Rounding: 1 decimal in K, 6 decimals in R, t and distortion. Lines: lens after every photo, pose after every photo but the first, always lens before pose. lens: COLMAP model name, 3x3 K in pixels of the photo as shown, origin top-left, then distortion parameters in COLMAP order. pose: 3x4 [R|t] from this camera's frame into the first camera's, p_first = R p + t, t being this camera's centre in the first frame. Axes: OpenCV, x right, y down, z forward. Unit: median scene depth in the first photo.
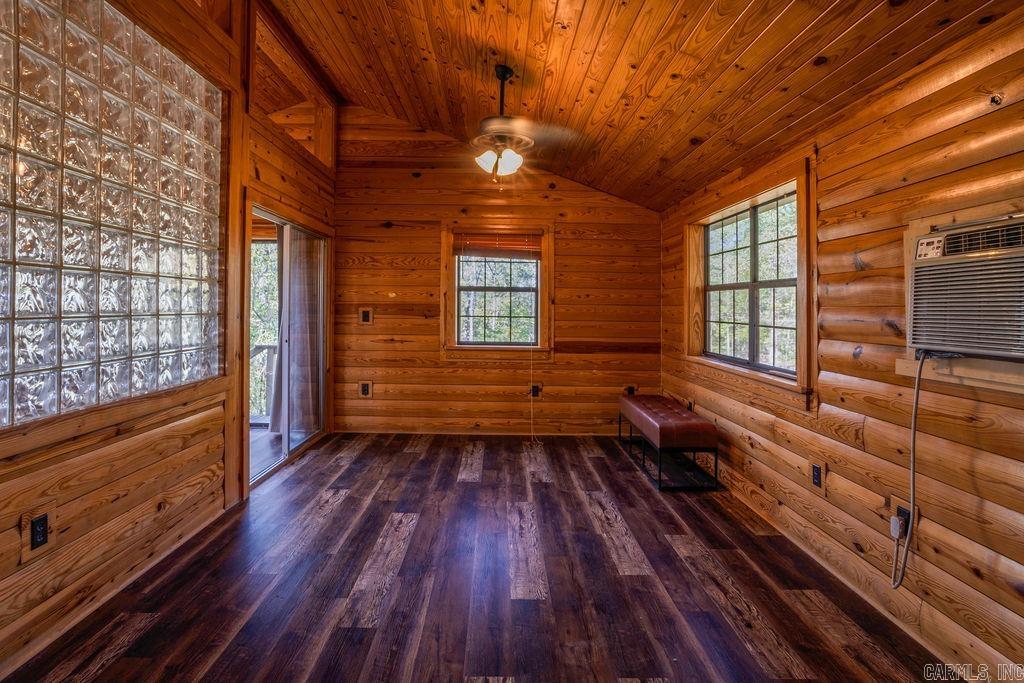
lens RADIAL K [[533.7, 0, 504.5], [0, 533.7, 305.4], [0, 0, 1]] dist [-0.054824, 0.026295]
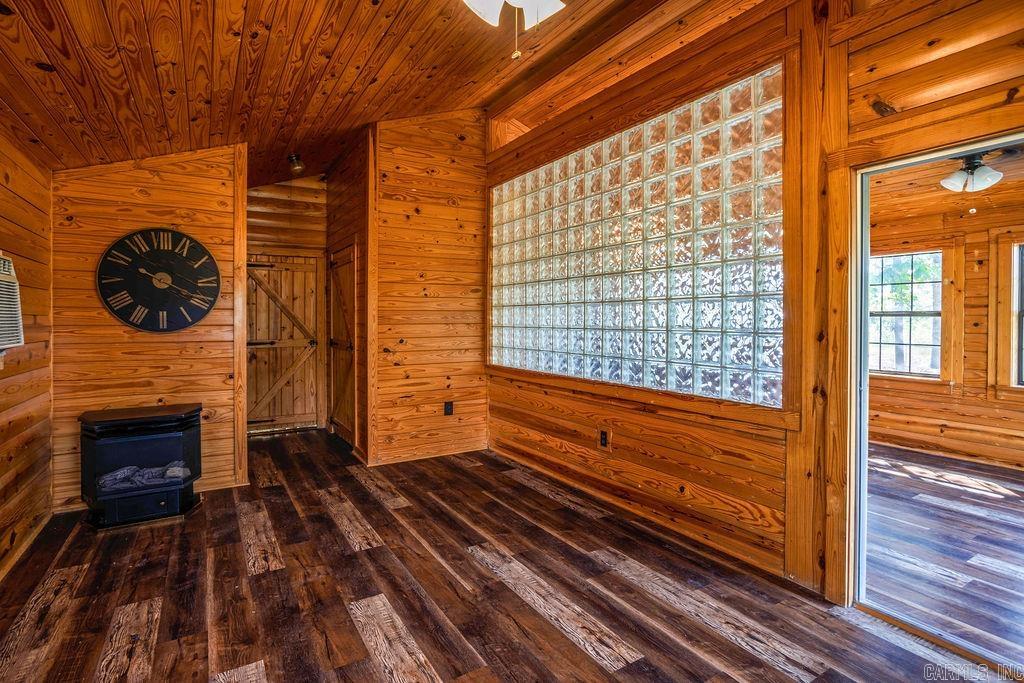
lens RADIAL K [[508.6, 0, 507.5], [0, 508.6, 326.2], [0, 0, 1]] dist [-0.059125, 0.032315]
pose [[-0.861118, -0.007620, -0.508349, 0.277812], [-0.010269, 0.999944, 0.002407, 0.009750], [0.508302, 0.007293, -0.861148, 1.765734]]
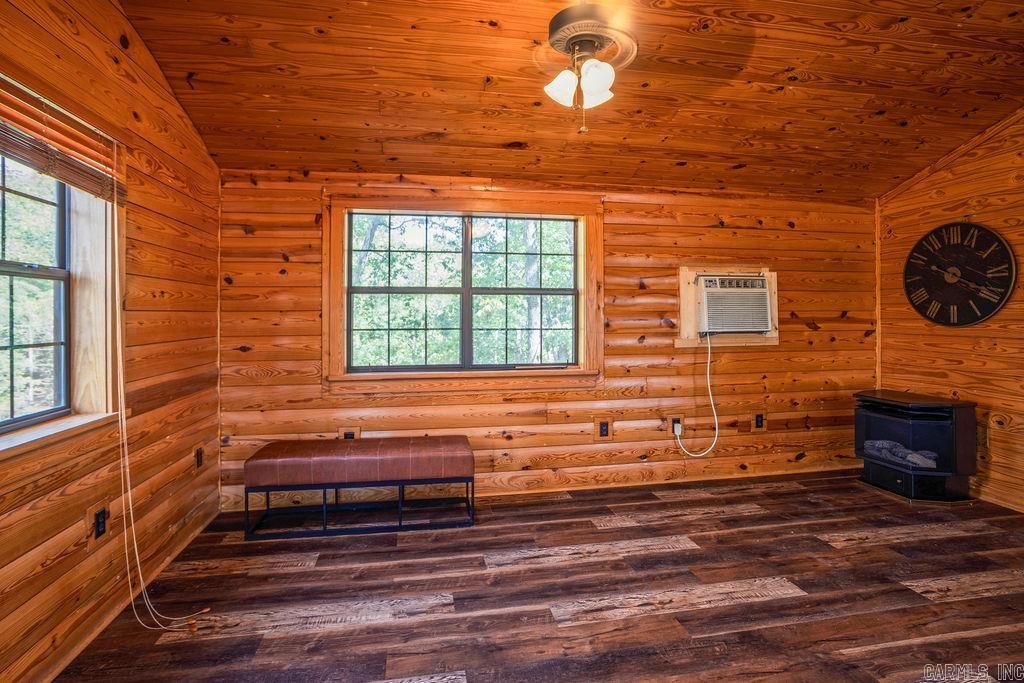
lens RADIAL K [[505.4, 0, 506.5], [0, 505.4, 319.6], [0, 0, 1]] dist [-0.060465, 0.027696]
pose [[-0.162787, -0.022874, 0.986396, -0.742395], [-0.002051, 0.999737, 0.022845, -0.007545], [-0.986659, 0.001696, -0.162791, 1.546444]]
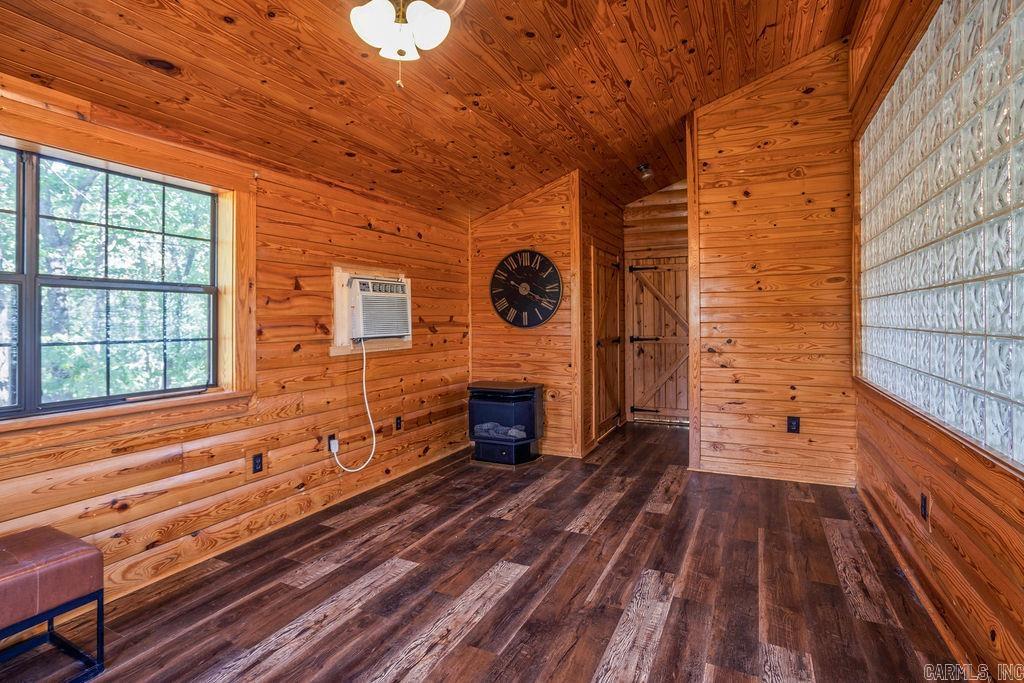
lens RADIAL K [[505.4, 0, 506.5], [0, 505.4, 319.6], [0, 0, 1]] dist [-0.060465, 0.027696]
pose [[-0.887727, -0.010313, 0.460254, -0.396610], [-0.008788, 0.999947, 0.005456, -0.000189], [-0.460286, 0.000799, -0.887770, 1.780222]]
